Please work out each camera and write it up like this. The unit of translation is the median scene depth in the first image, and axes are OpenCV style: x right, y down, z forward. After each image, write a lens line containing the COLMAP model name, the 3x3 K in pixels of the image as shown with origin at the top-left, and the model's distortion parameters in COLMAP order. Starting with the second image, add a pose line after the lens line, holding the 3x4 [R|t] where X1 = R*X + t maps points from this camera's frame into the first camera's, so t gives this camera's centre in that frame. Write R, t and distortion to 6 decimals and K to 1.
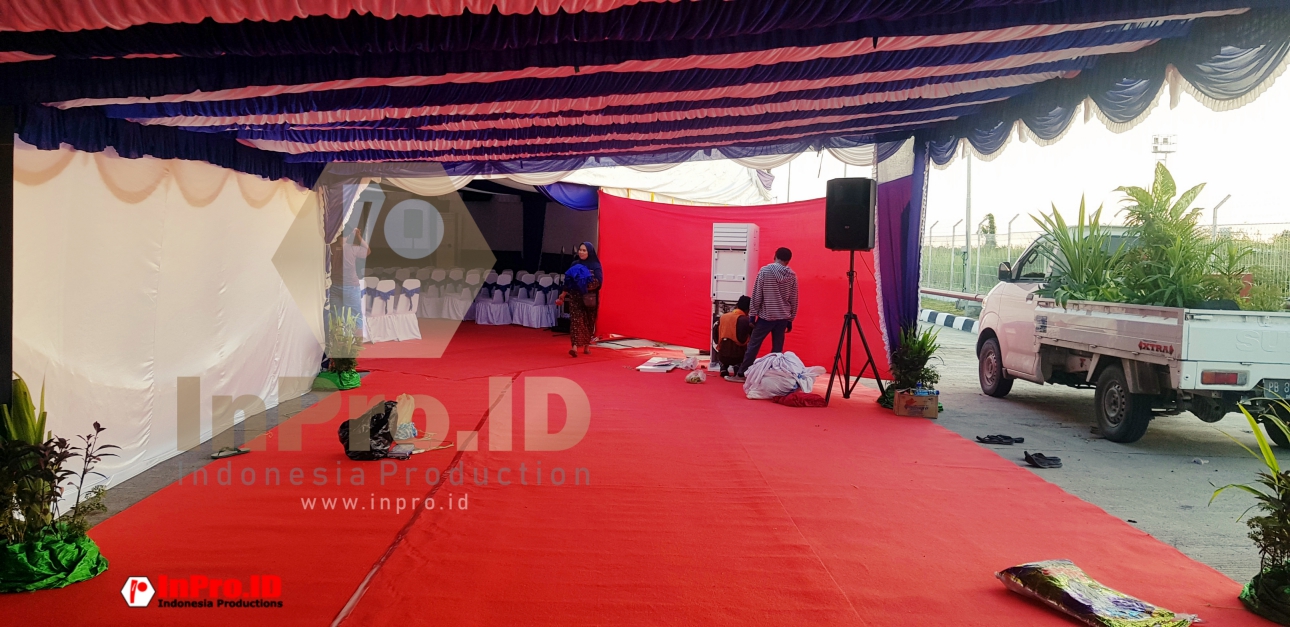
lens RADIAL K [[960.3, 0, 645.0], [0, 960.3, 313.5], [0, 0, 1]] dist [0.062440, -0.140693]
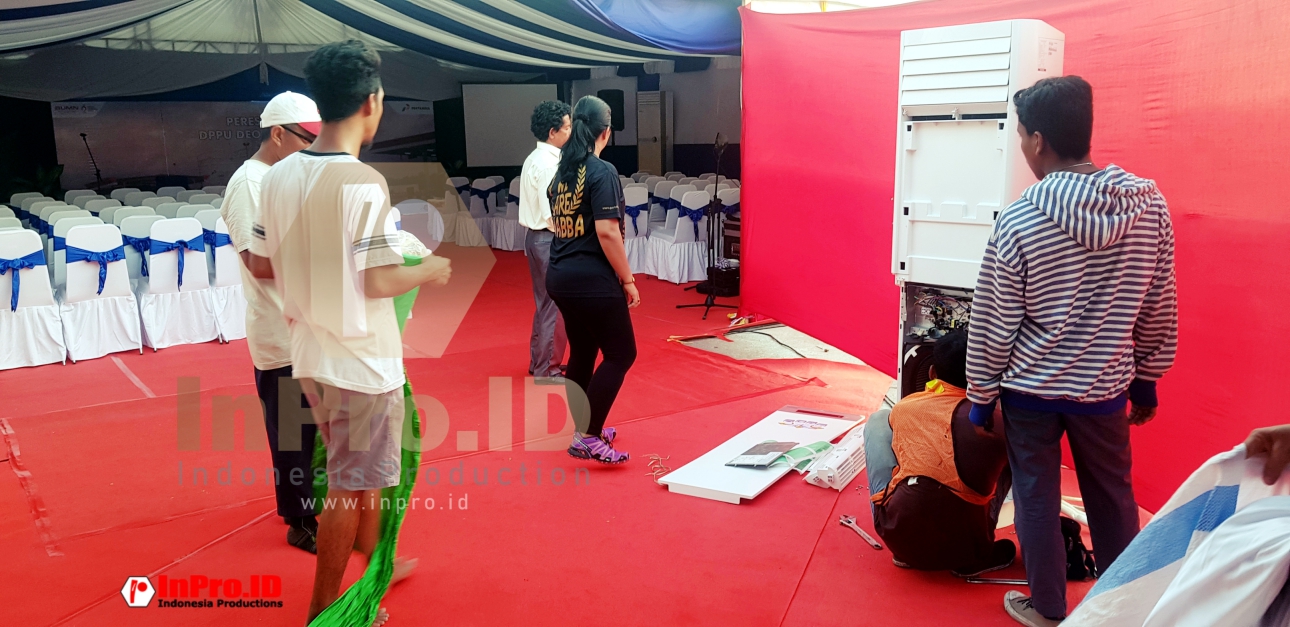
lens RADIAL K [[960.3, 0, 645.0], [0, 960.3, 313.5], [0, 0, 1]] dist [0.062440, -0.140693]
pose [[0.927259, 0.026027, -0.373514, 0.132862], [0.015137, 0.994160, 0.106852, -0.046443], [0.374113, -0.104733, 0.921450, 0.804972]]
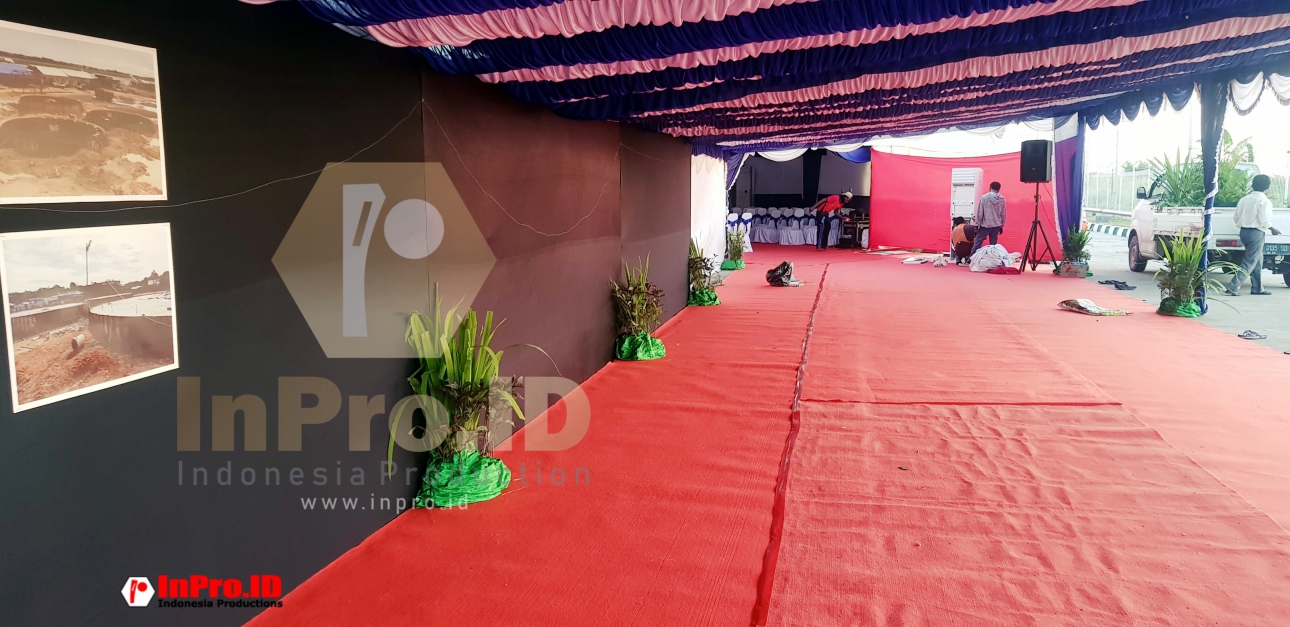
lens RADIAL K [[960.3, 0, 645.0], [0, 960.3, 313.5], [0, 0, 1]] dist [0.062440, -0.140693]
pose [[0.970098, -0.000887, -0.242711, -0.039348], [0.014019, 0.998529, 0.052384, 0.062206], [0.242307, -0.054220, 0.968683, -0.783368]]
